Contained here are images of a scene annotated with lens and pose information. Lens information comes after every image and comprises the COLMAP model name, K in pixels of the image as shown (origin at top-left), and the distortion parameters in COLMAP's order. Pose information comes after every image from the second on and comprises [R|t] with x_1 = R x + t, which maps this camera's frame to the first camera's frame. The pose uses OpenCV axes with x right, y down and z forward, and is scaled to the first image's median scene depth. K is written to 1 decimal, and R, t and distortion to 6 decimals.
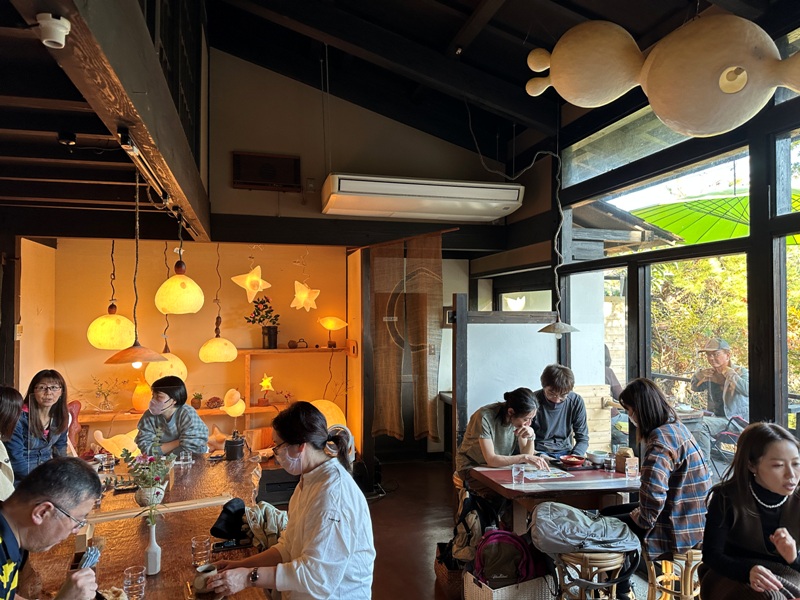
lens RADIAL K [[570.5, 0, 401.1], [0, 570.5, 301.7], [0, 0, 1]] dist [0.075231, -0.008638]
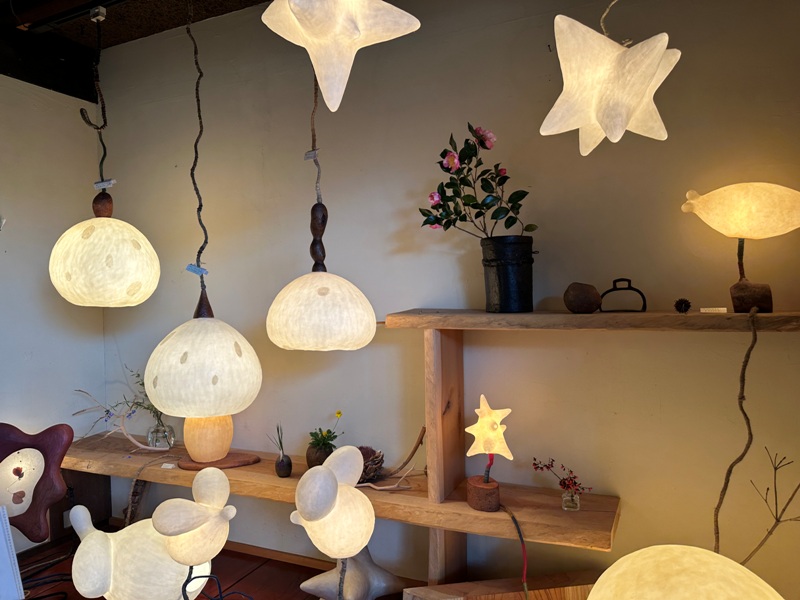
lens RADIAL K [[570.5, 0, 408.4], [0, 570.5, 297.9], [0, 0, 1]] dist [0.075231, -0.008638]
pose [[0.780272, -0.010365, -0.625354, -0.091376], [0.033220, 0.999138, 0.024890, 0.073143], [0.624557, -0.040196, 0.779944, 0.819494]]
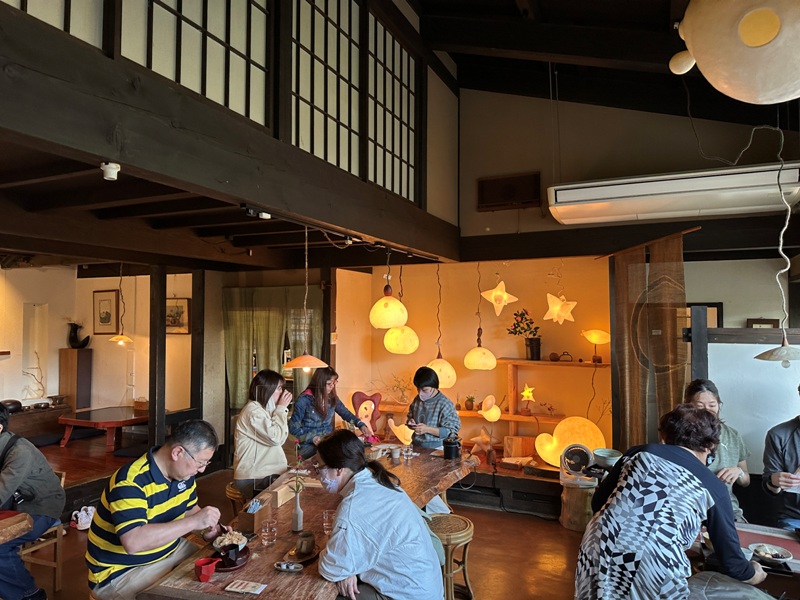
lens RADIAL K [[570.5, 0, 391.7], [0, 570.5, 296.0], [0, 0, 1]] dist [0.075231, -0.008638]
pose [[0.772263, -0.027367, -0.634714, 0.258027], [0.009129, 0.999447, -0.031986, -0.002153], [0.635238, 0.018908, 0.772085, 0.049056]]
